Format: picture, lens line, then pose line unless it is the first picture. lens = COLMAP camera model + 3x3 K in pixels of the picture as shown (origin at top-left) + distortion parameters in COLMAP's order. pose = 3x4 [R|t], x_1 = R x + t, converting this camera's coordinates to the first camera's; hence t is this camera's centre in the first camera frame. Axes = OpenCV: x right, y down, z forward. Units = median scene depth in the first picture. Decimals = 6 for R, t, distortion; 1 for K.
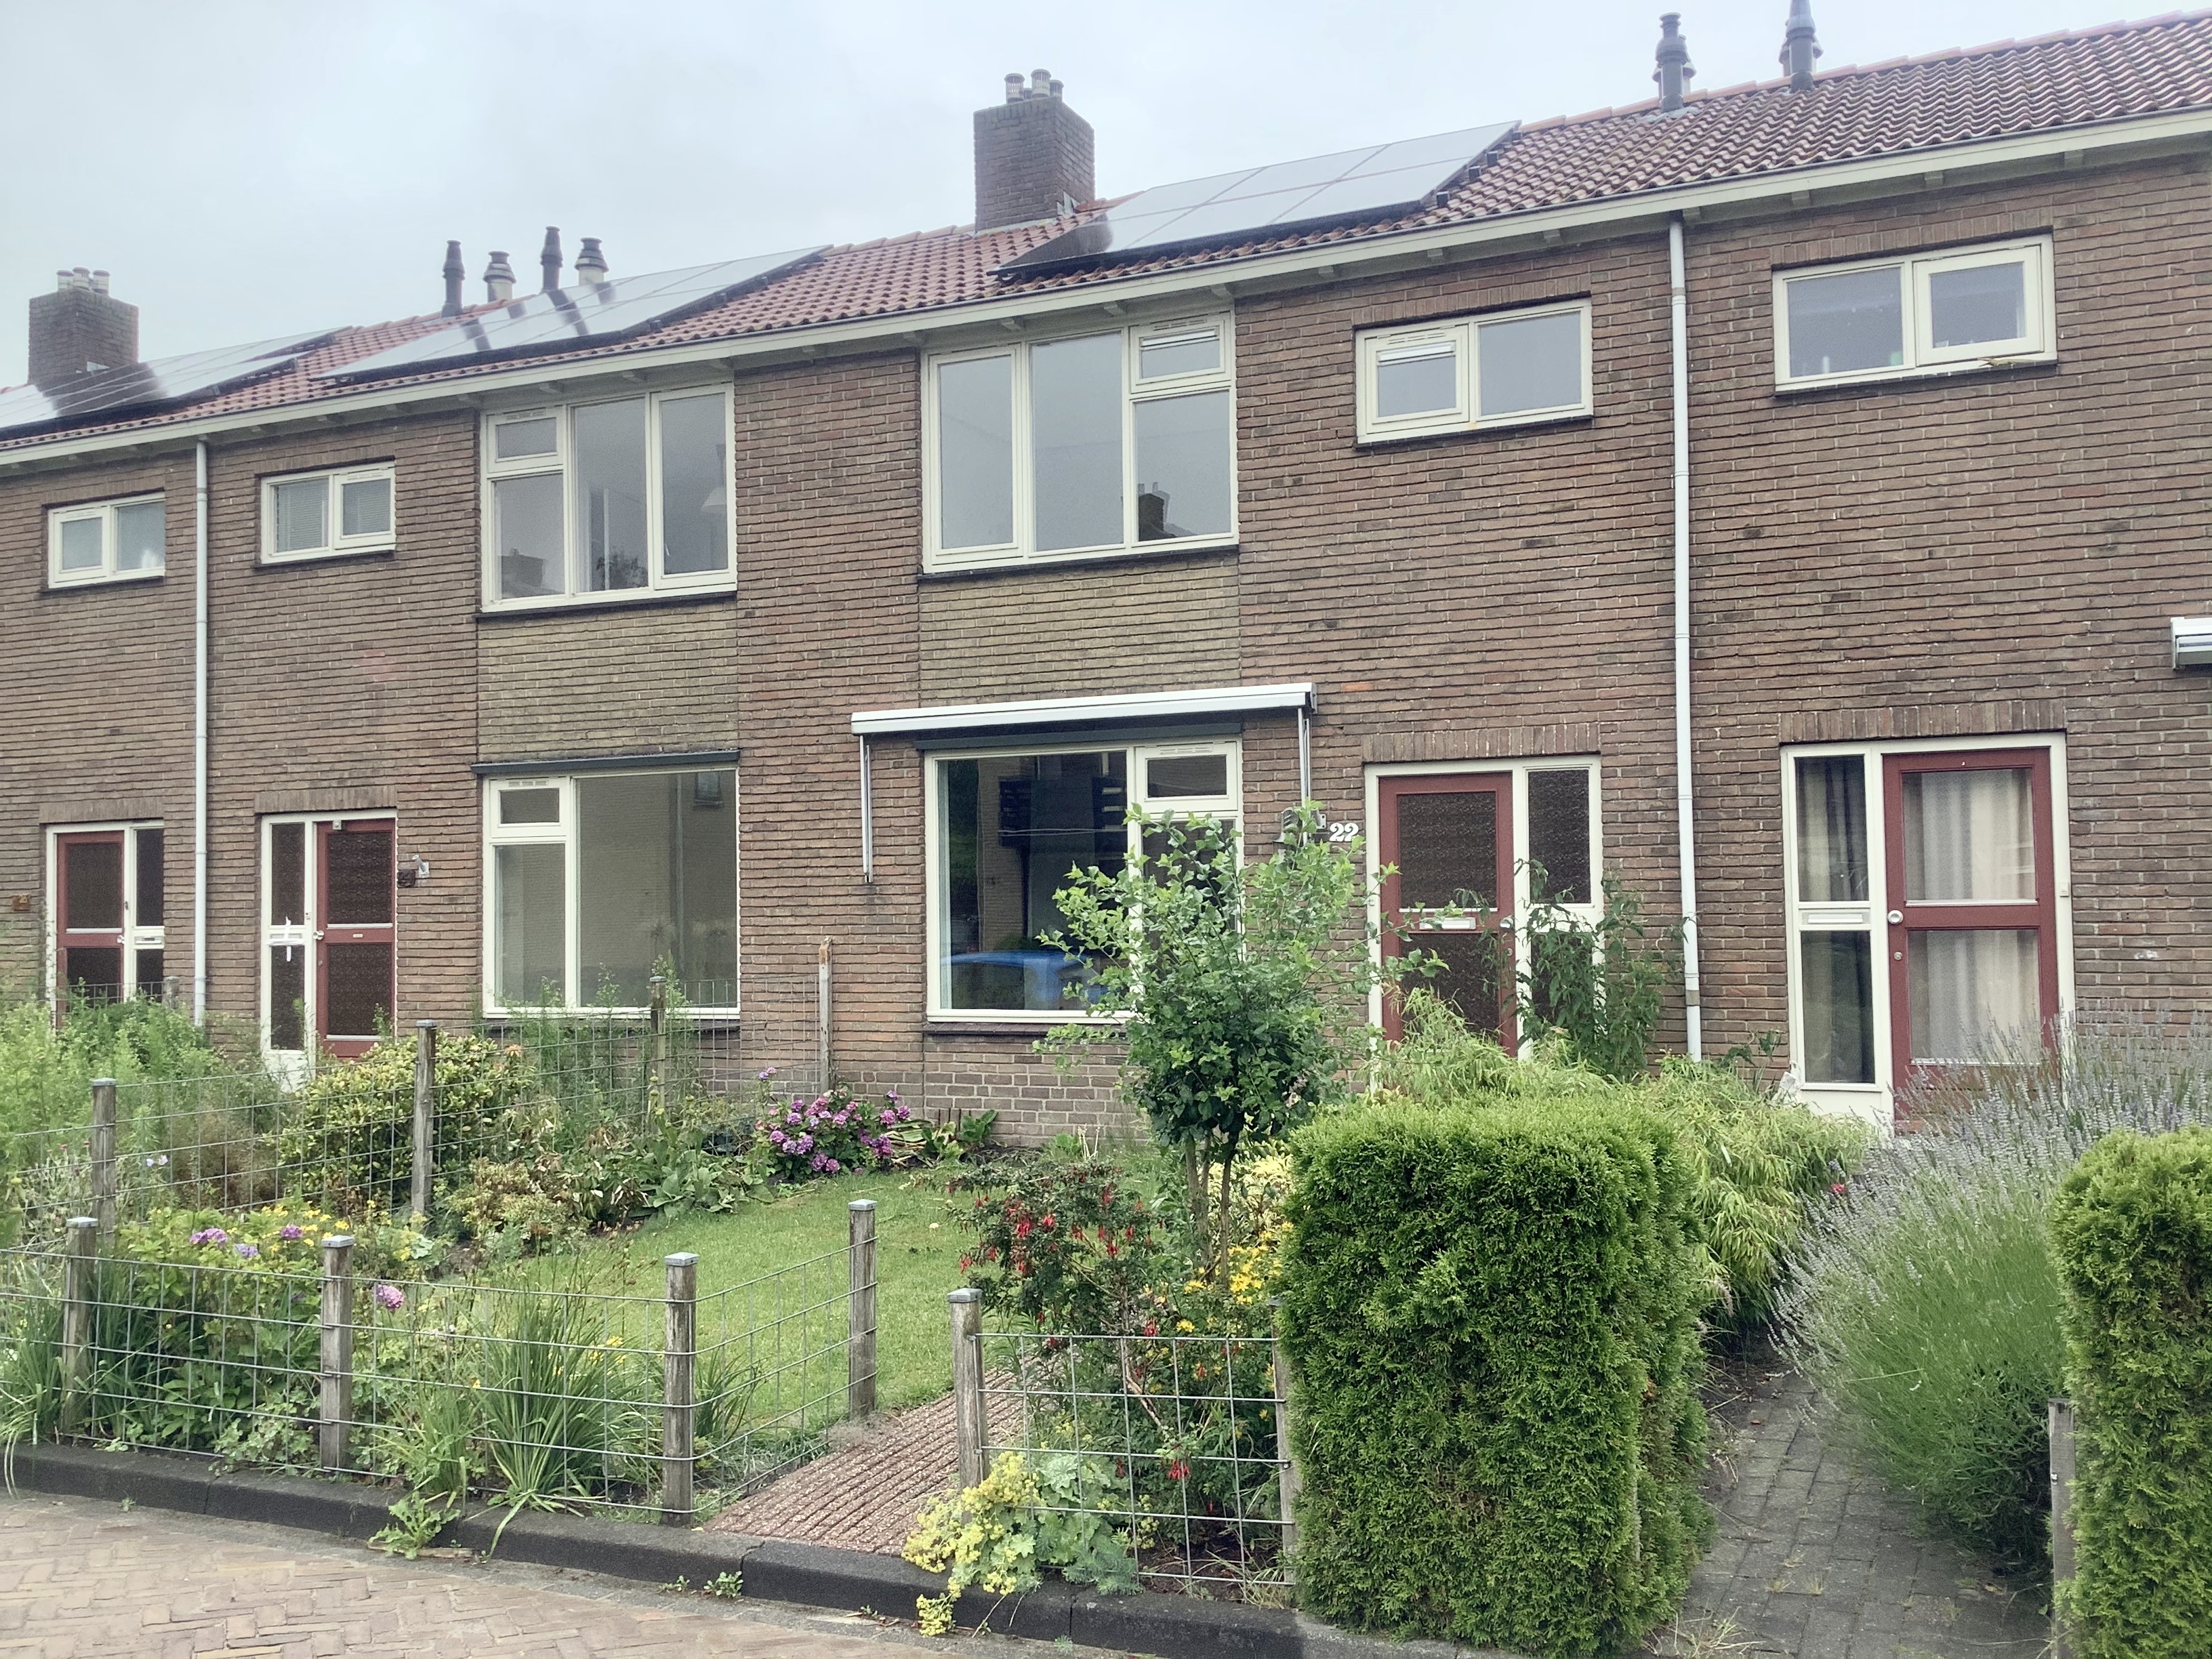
lens RADIAL K [[2000.8, 0, 1093.4], [0, 2000.8, 836.2], [0, 0, 1]] dist [0.092260, -0.157640]
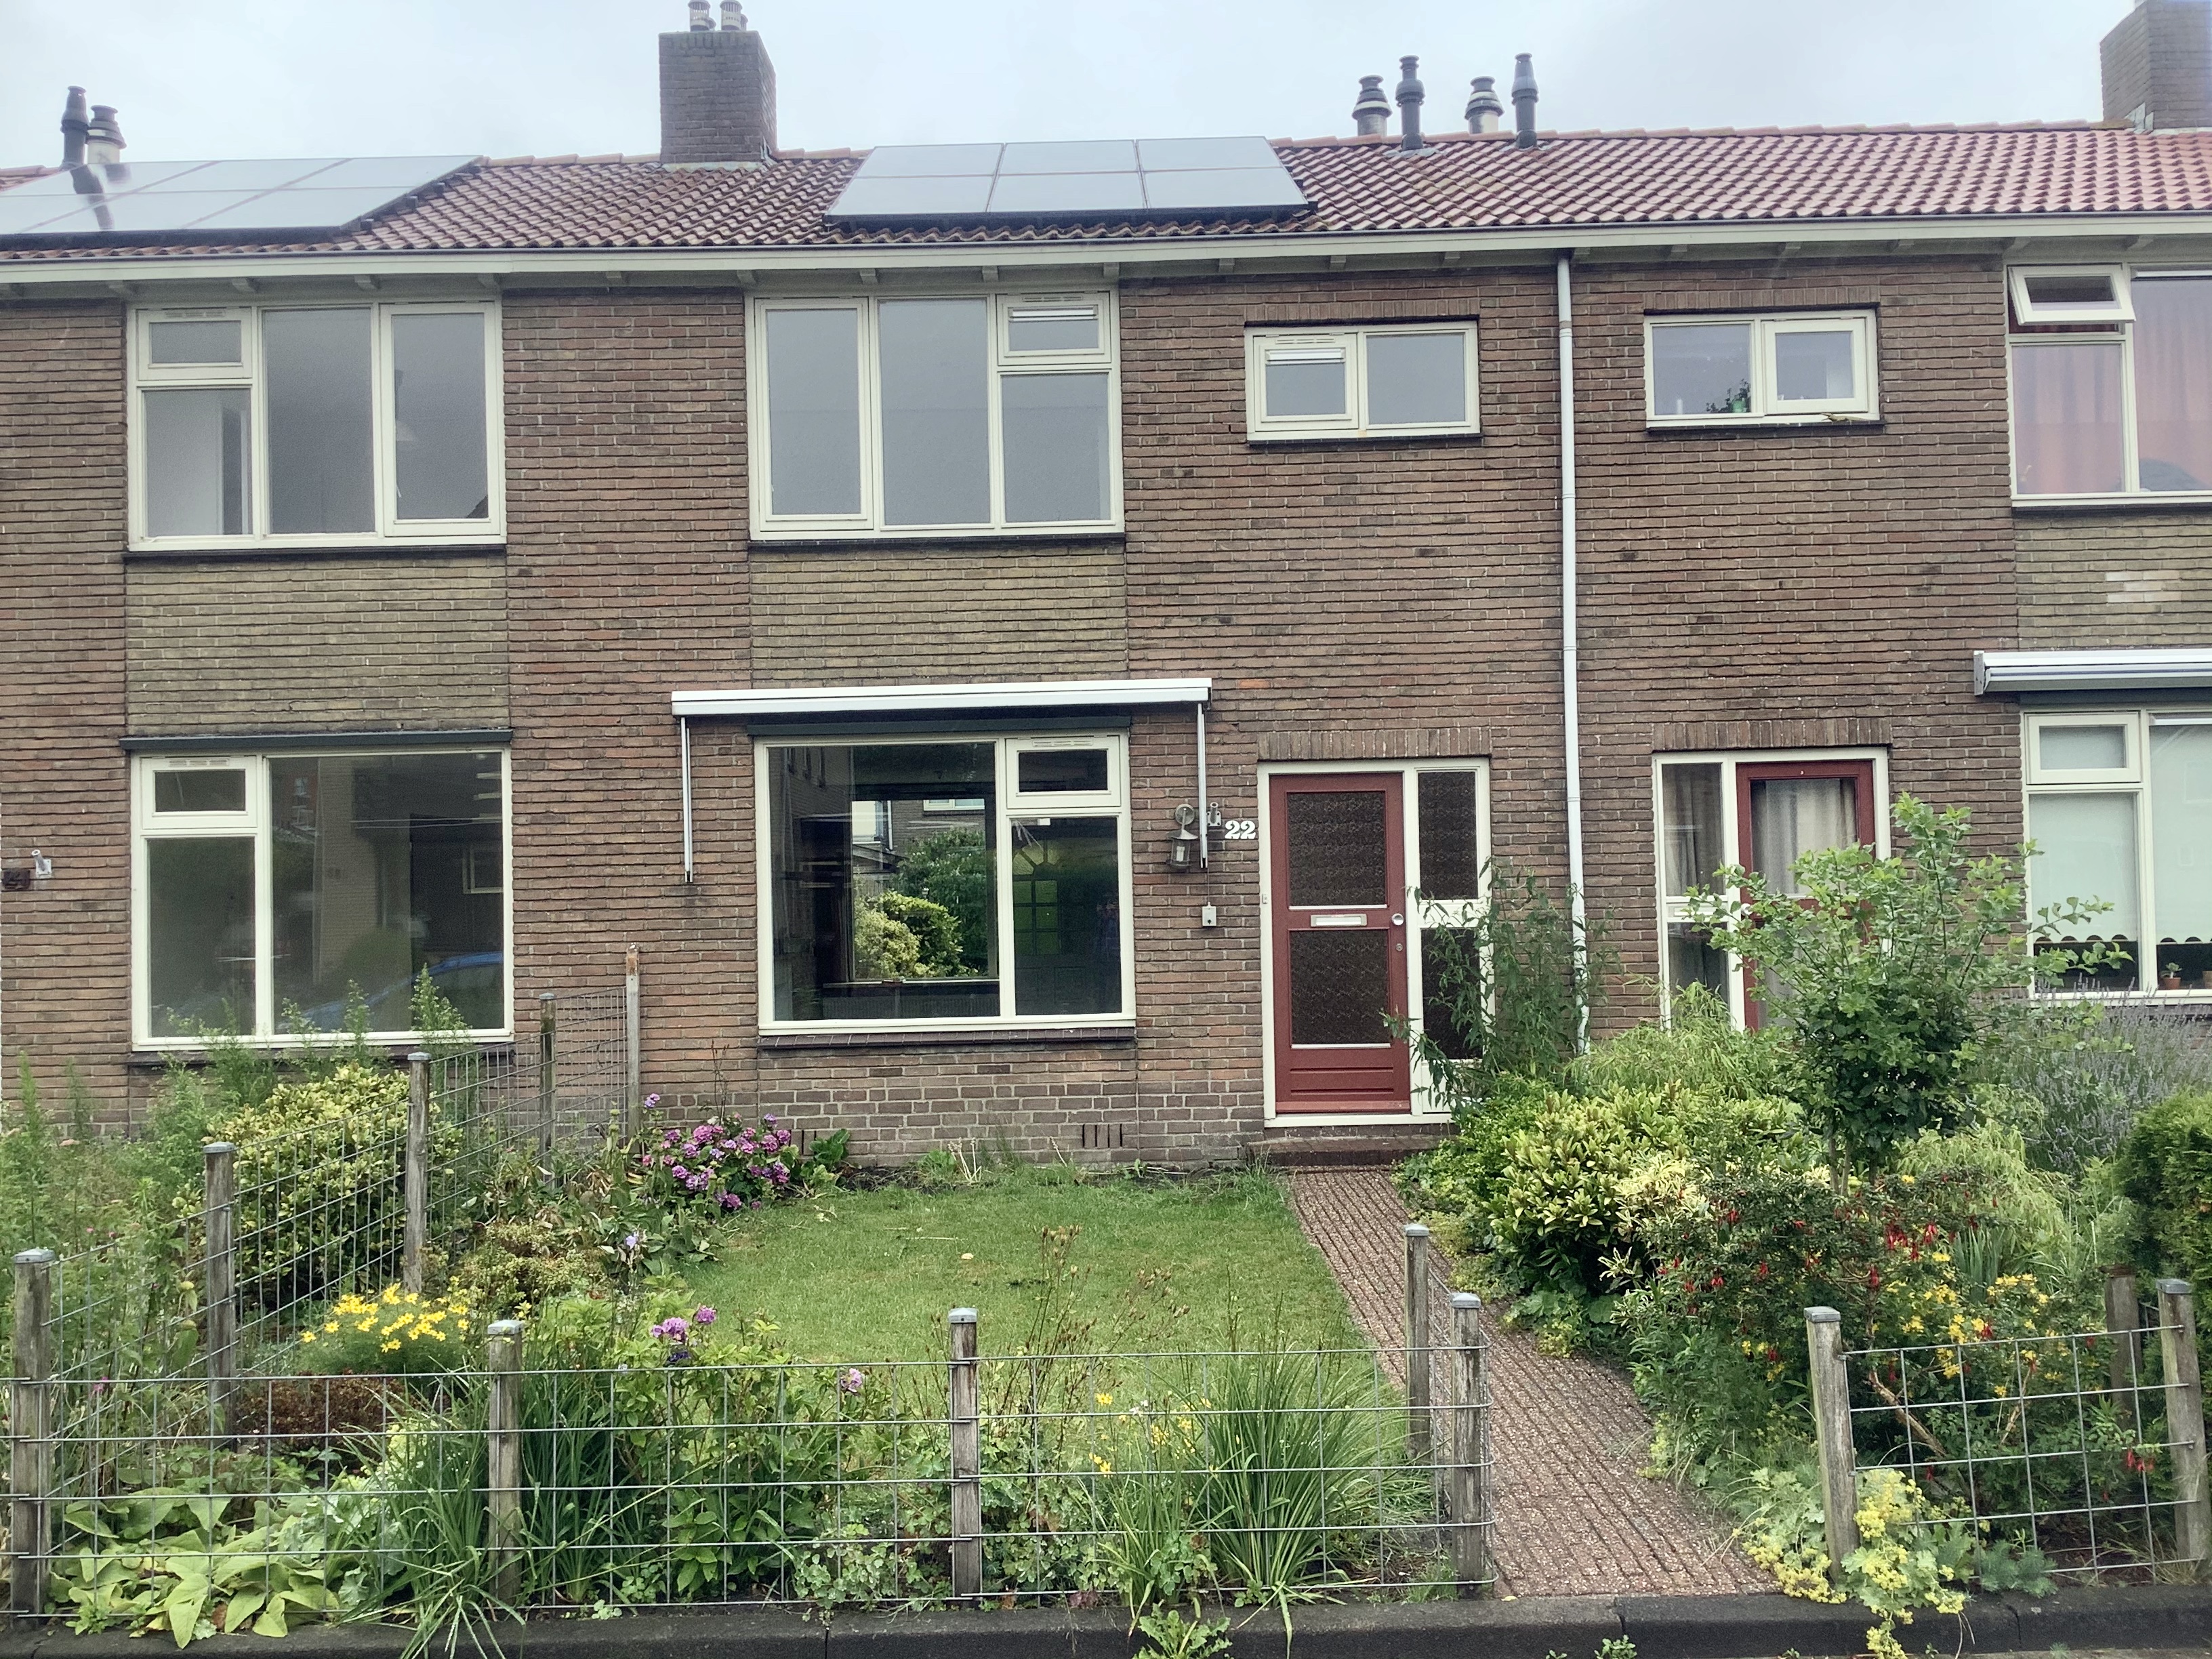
lens RADIAL K [[2000.8, 0, 1155.7], [0, 2000.8, 837.8], [0, 0, 1]] dist [0.092260, -0.157640]
pose [[0.913928, 0.005680, 0.405837, -0.299936], [-0.006116, 0.999981, -0.000223, 0.002348], [-0.405831, -0.002278, 0.913945, 0.102754]]
